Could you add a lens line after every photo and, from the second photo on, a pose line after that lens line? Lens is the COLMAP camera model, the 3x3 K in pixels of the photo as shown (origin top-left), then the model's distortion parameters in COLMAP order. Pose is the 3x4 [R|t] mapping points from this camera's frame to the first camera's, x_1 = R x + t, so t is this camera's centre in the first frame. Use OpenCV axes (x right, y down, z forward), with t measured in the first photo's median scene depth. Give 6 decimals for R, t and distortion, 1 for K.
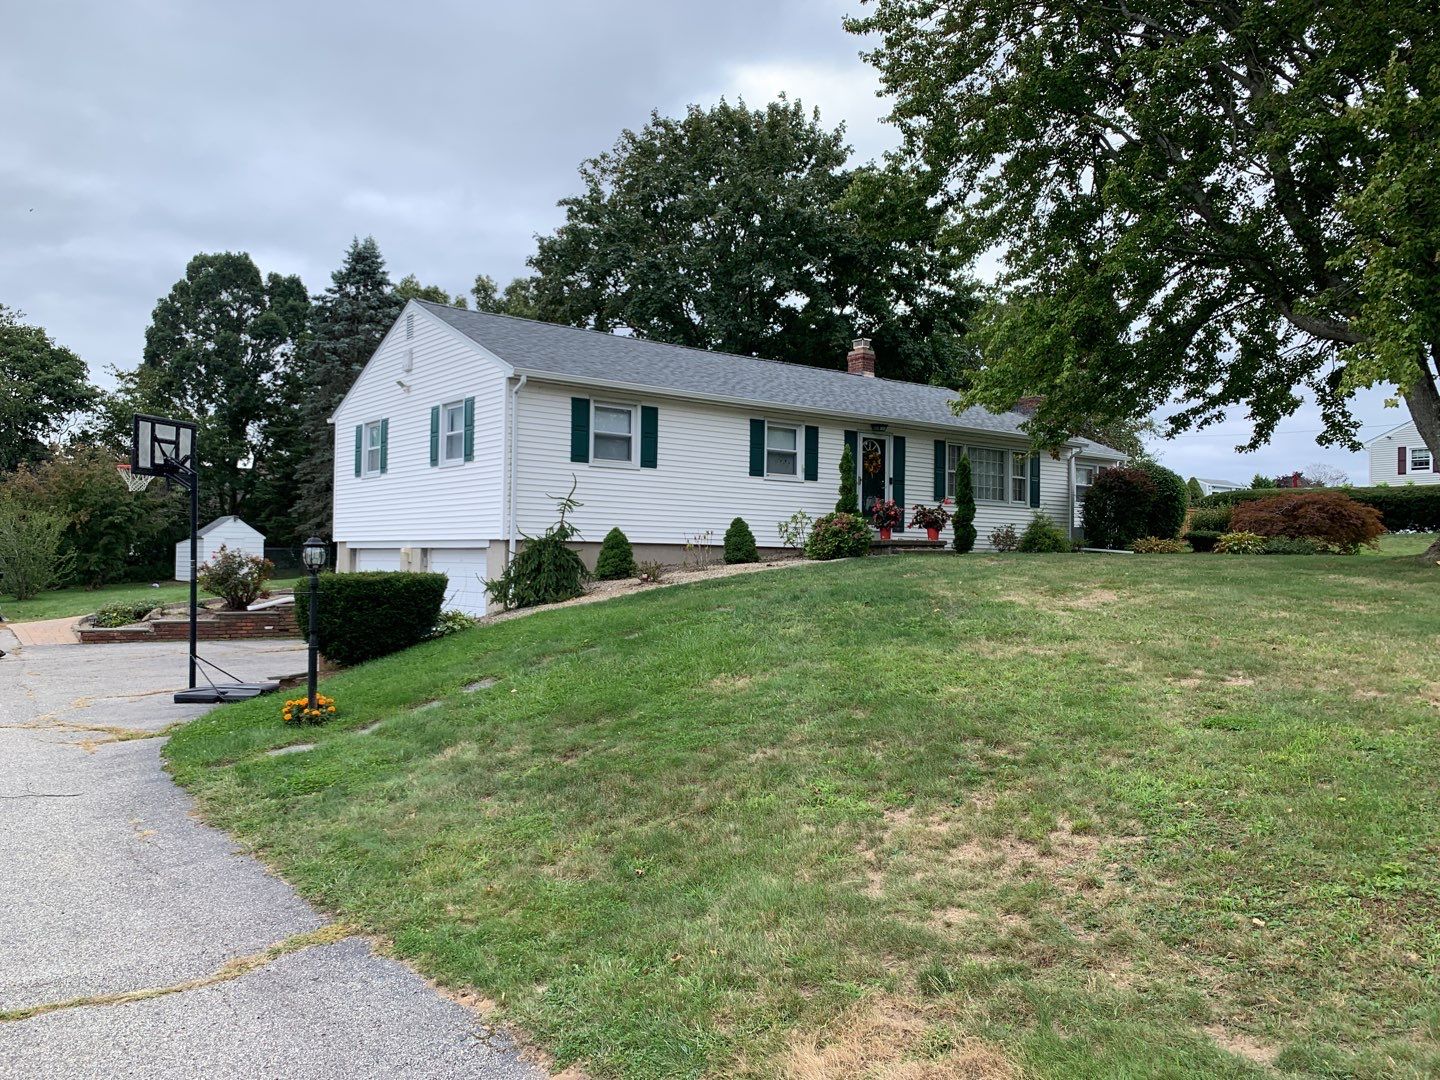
lens RADIAL K [[1090.5, 0, 718.4], [0, 1090.5, 542.7], [0, 0, 1]] dist [0.044865, -0.015997]
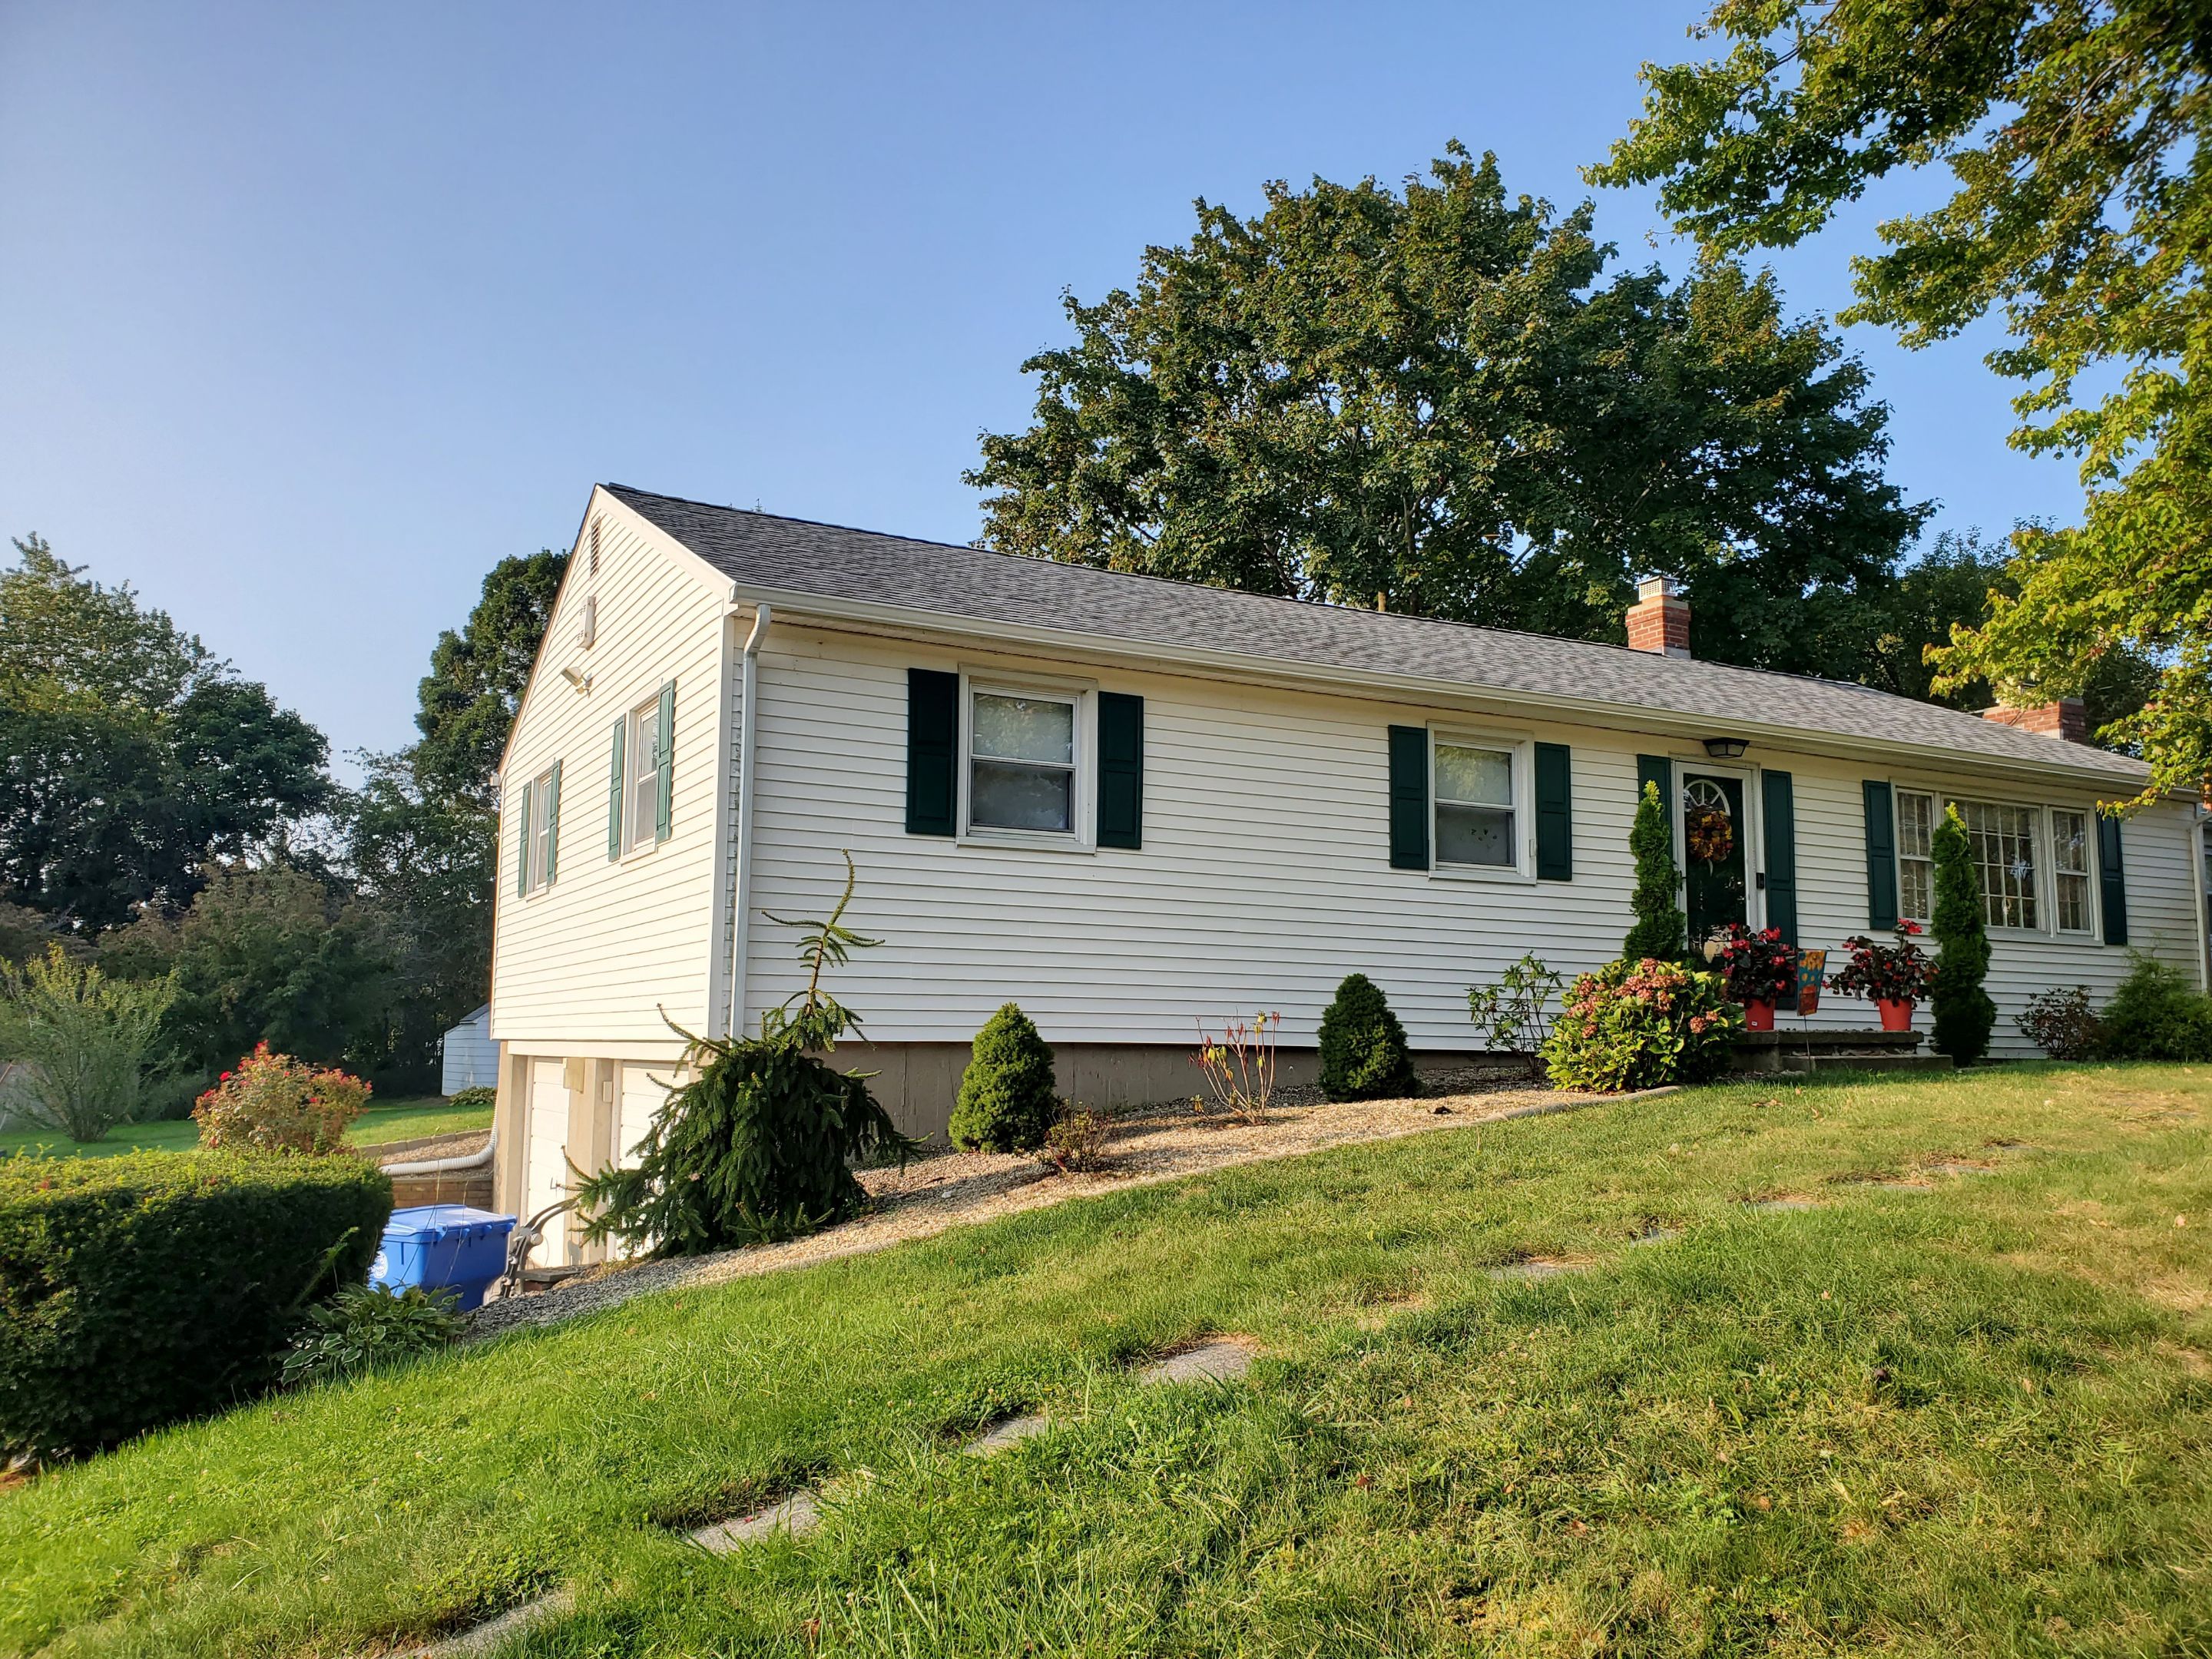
lens RADIAL K [[1701.1, 0, 1089.6], [0, 1701.1, 836.3], [0, 0, 1]] dist [0.055544, 0.014938]
pose [[0.984245, -0.025656, -0.174938, 0.027933], [0.006862, 0.994214, -0.107202, -0.007269], [0.176676, 0.104313, 0.978726, 0.360415]]
